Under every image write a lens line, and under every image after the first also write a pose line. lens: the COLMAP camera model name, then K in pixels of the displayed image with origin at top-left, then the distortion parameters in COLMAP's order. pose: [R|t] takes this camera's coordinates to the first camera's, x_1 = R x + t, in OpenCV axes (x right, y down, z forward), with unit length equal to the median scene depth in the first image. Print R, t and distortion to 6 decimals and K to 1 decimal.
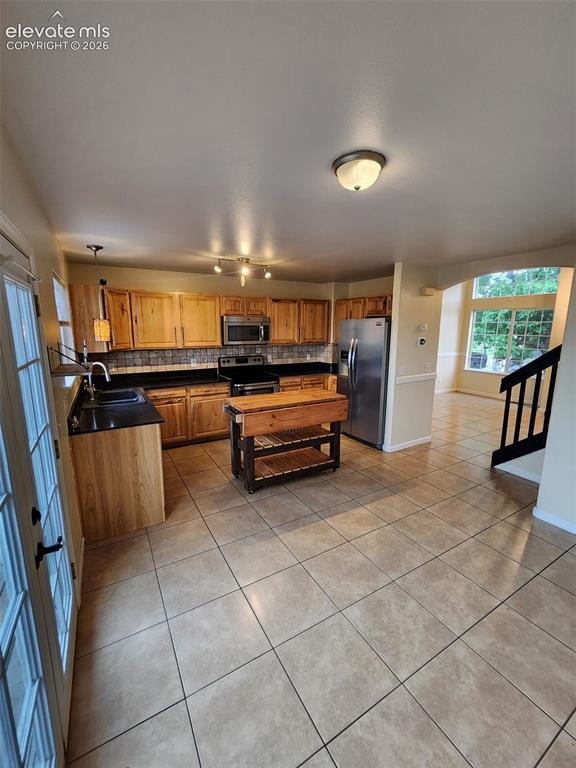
lens RADIAL K [[319.0, 0, 288.0], [0, 319.0, 384.0], [0, 0, 1]] dist [0.000280, 0.000712]
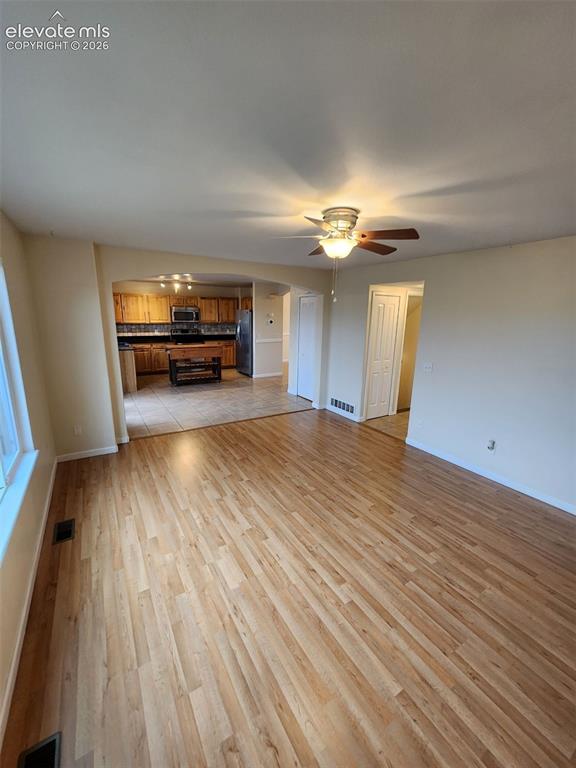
lens RADIAL K [[319.0, 0, 288.0], [0, 319.0, 384.0], [0, 0, 1]] dist [0.000280, 0.000712]
pose [[0.999441, 0.013078, 0.030777, 0.461469], [-0.014470, 0.998862, 0.045450, 0.156315], [-0.030148, -0.045870, 0.998492, -0.979160]]
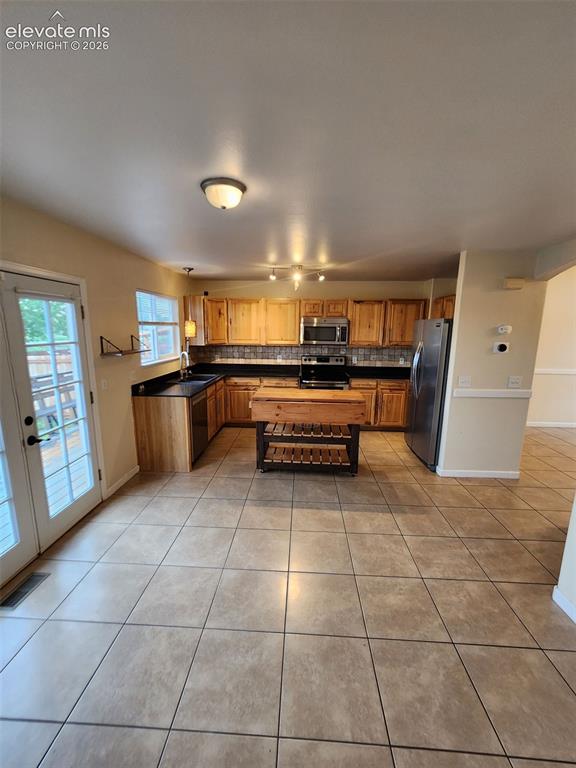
lens RADIAL K [[319.3, 0, 285.5], [0, 319.3, 386.8], [0, 0, 1]] dist [-0.001276, -0.000175]
pose [[0.837684, 0.106842, -0.535603, 0.398147], [-0.106858, 0.993787, 0.031114, -0.004864], [0.535599, 0.031170, 0.843897, 0.050132]]
